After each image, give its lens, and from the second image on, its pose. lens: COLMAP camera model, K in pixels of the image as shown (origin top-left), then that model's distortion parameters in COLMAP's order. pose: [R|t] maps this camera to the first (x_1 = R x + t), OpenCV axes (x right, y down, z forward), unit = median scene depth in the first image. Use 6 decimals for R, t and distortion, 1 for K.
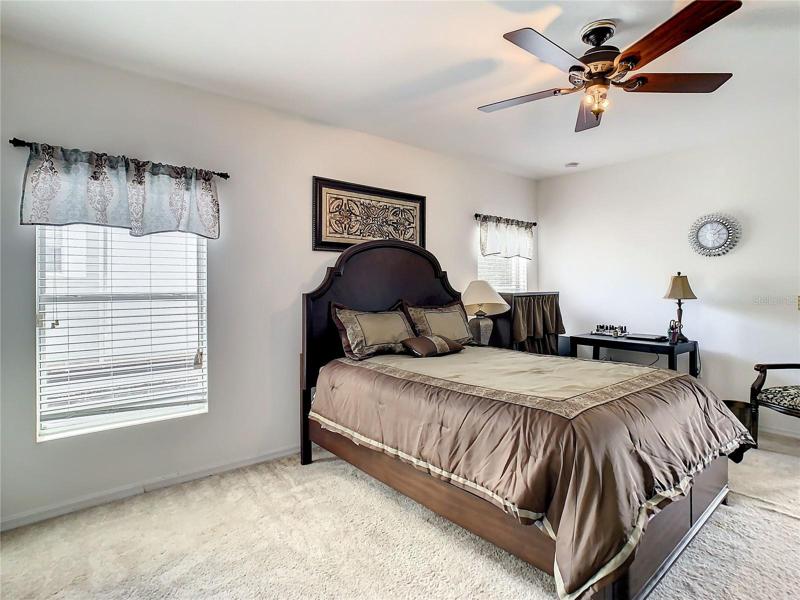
lens RADIAL K [[435.6, 0, 394.8], [0, 435.6, 300.9], [0, 0, 1]] dist [-0.029407, -0.000580]
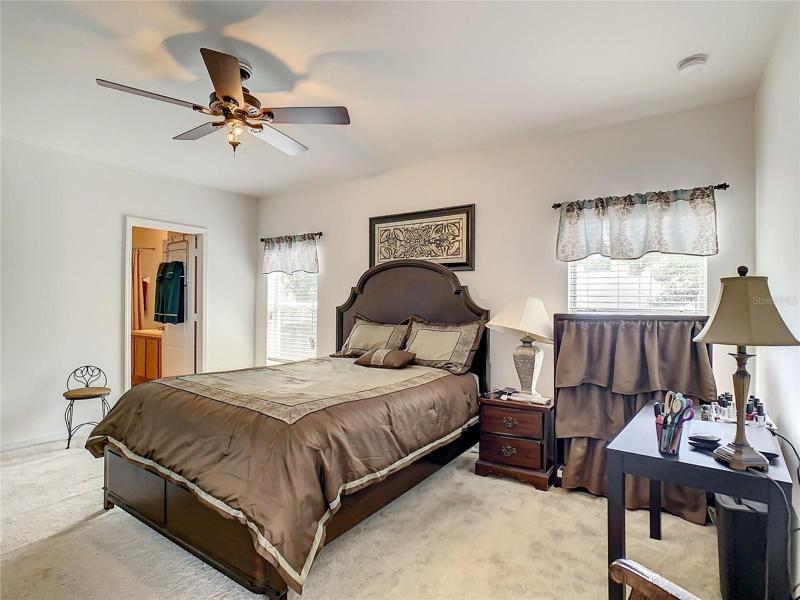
lens RADIAL K [[435.6, 0, 395.1], [0, 435.6, 301.3], [0, 0, 1]] dist [-0.029407, -0.000580]
pose [[0.206686, -0.007894, -0.978375, 1.008586], [-0.067023, 0.997504, -0.022207, -0.010605], [0.976109, 0.070163, 0.205641, 0.746112]]
